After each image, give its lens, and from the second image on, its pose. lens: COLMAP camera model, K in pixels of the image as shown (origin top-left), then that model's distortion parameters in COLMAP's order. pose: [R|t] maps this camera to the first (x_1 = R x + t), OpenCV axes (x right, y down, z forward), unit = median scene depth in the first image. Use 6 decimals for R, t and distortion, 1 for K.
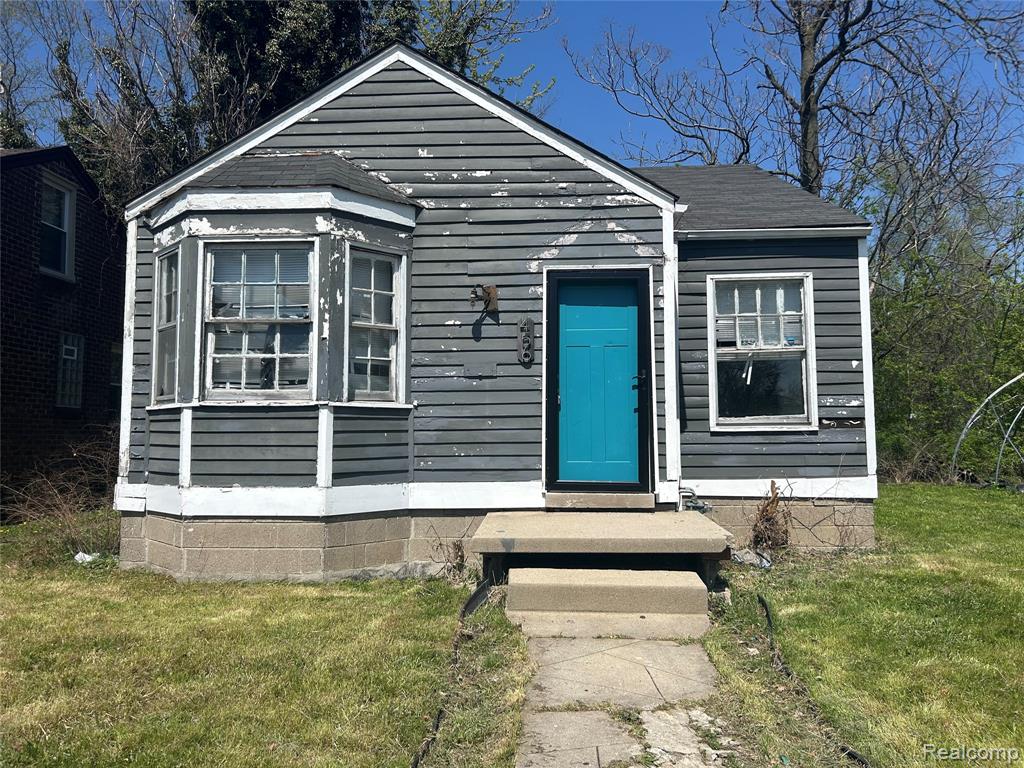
lens RADIAL K [[760.7, 0, 516.0], [0, 760.7, 384.3], [0, 0, 1]] dist [0.063605, -0.082634]
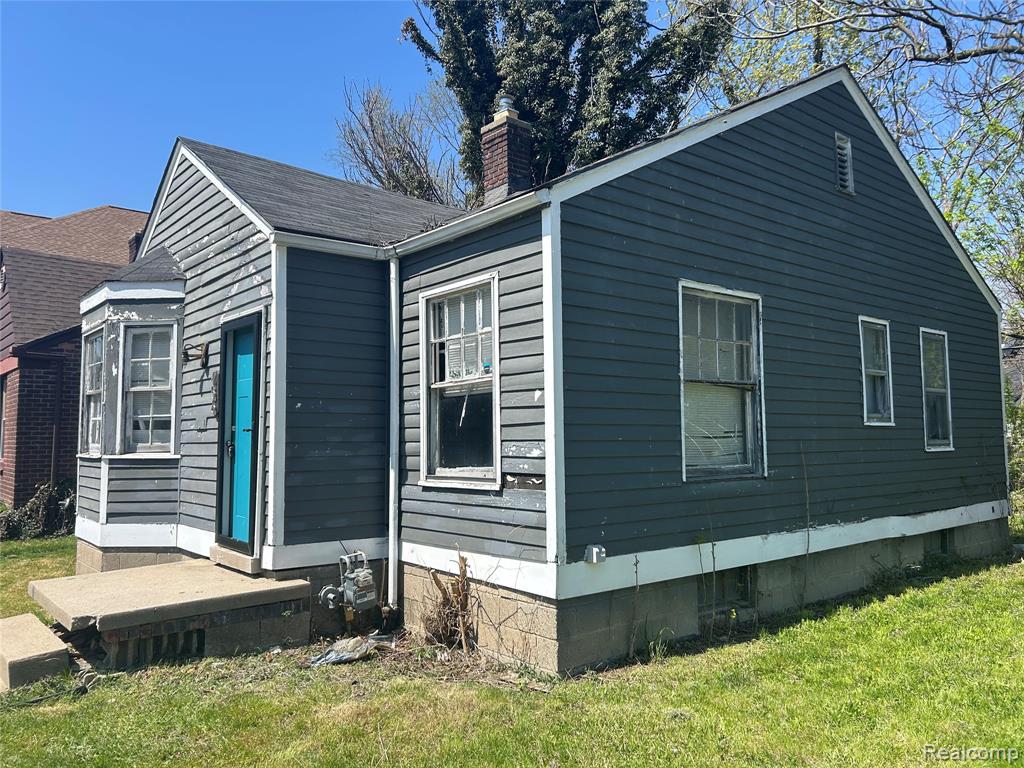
lens RADIAL K [[778.0, 0, 514.2], [0, 778.0, 374.1], [0, 0, 1]] dist [0.083157, -0.188262]
pose [[0.671817, -0.062233, -0.738098, 1.063700], [0.057720, 0.997833, -0.031595, -0.027884], [0.738465, -0.021377, 0.673953, 0.583909]]
